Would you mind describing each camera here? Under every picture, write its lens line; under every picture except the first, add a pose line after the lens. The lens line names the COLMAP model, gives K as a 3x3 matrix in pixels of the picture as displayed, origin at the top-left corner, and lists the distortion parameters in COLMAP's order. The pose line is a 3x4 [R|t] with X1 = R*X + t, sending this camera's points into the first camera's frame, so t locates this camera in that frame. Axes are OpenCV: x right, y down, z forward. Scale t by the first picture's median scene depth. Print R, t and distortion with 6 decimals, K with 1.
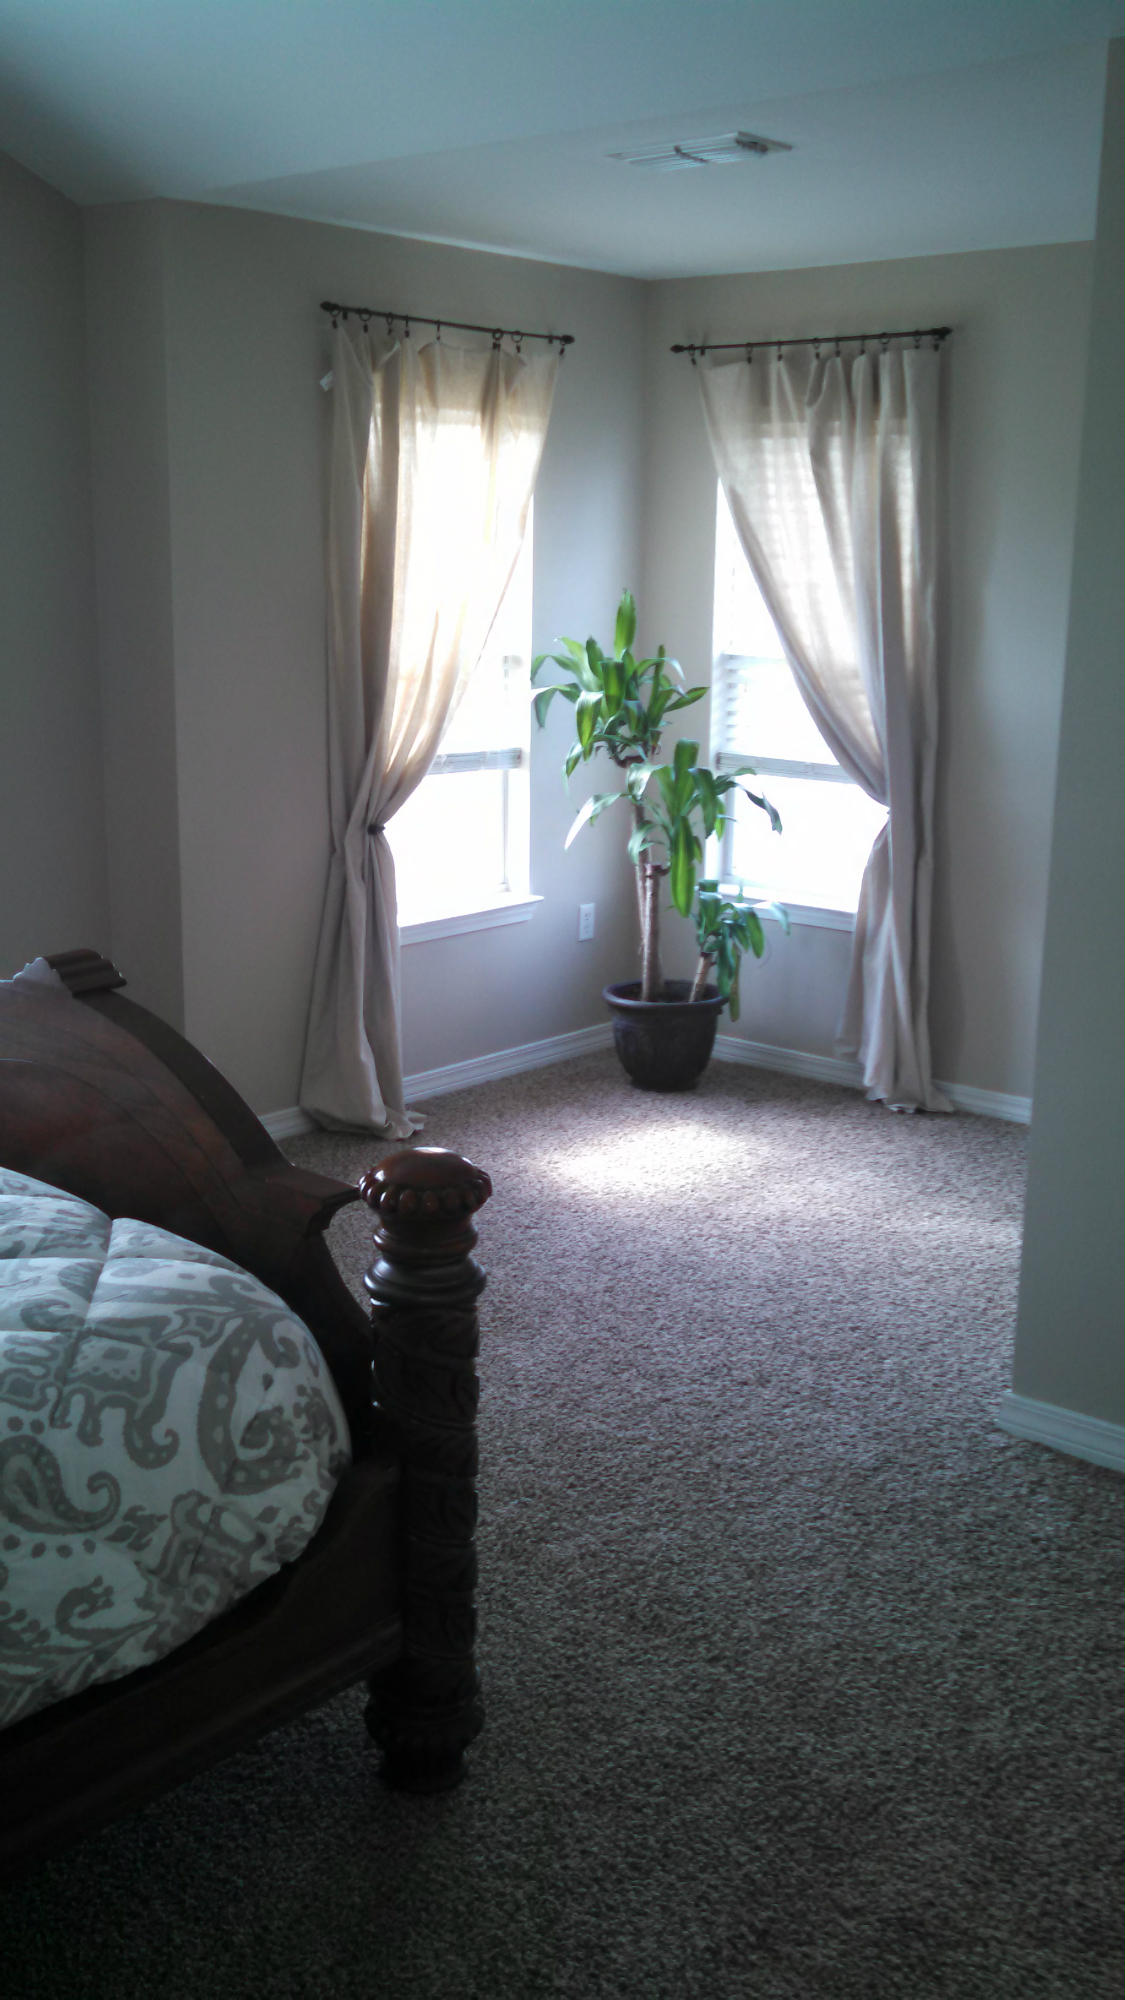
lens RADIAL K [[1881.3, 0, 557.6], [0, 1881.3, 1016.6], [0, 0, 1]] dist [-0.008262, 0.000000]
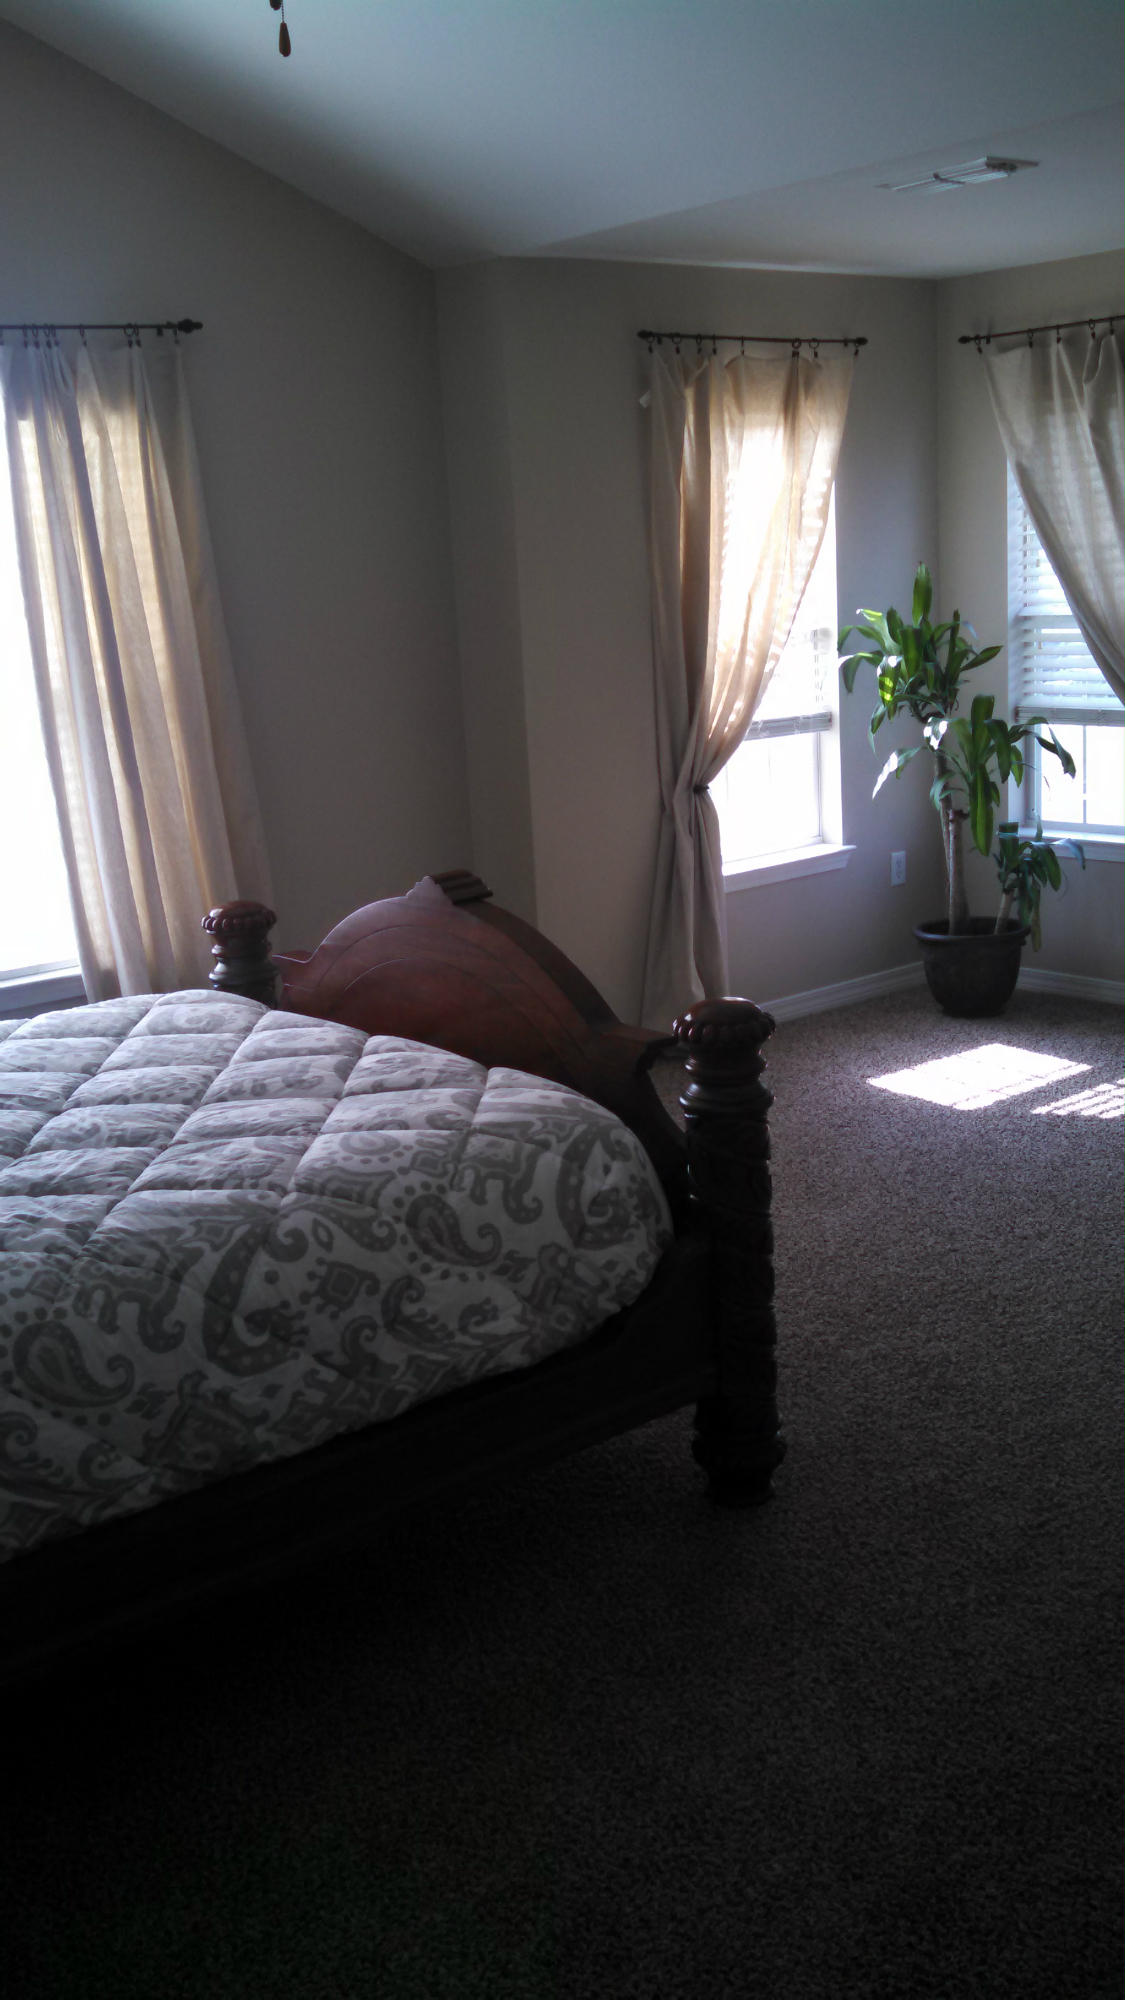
lens RADIAL K [[1881.3, 0, 557.1], [0, 1881.3, 987.1], [0, 0, 1]] dist [-0.008262, 0.000000]
pose [[0.982036, -0.031888, -0.185982, 0.031818], [0.029375, 0.999436, -0.016252, 0.044360], [0.186395, 0.010497, 0.982419, -0.159731]]
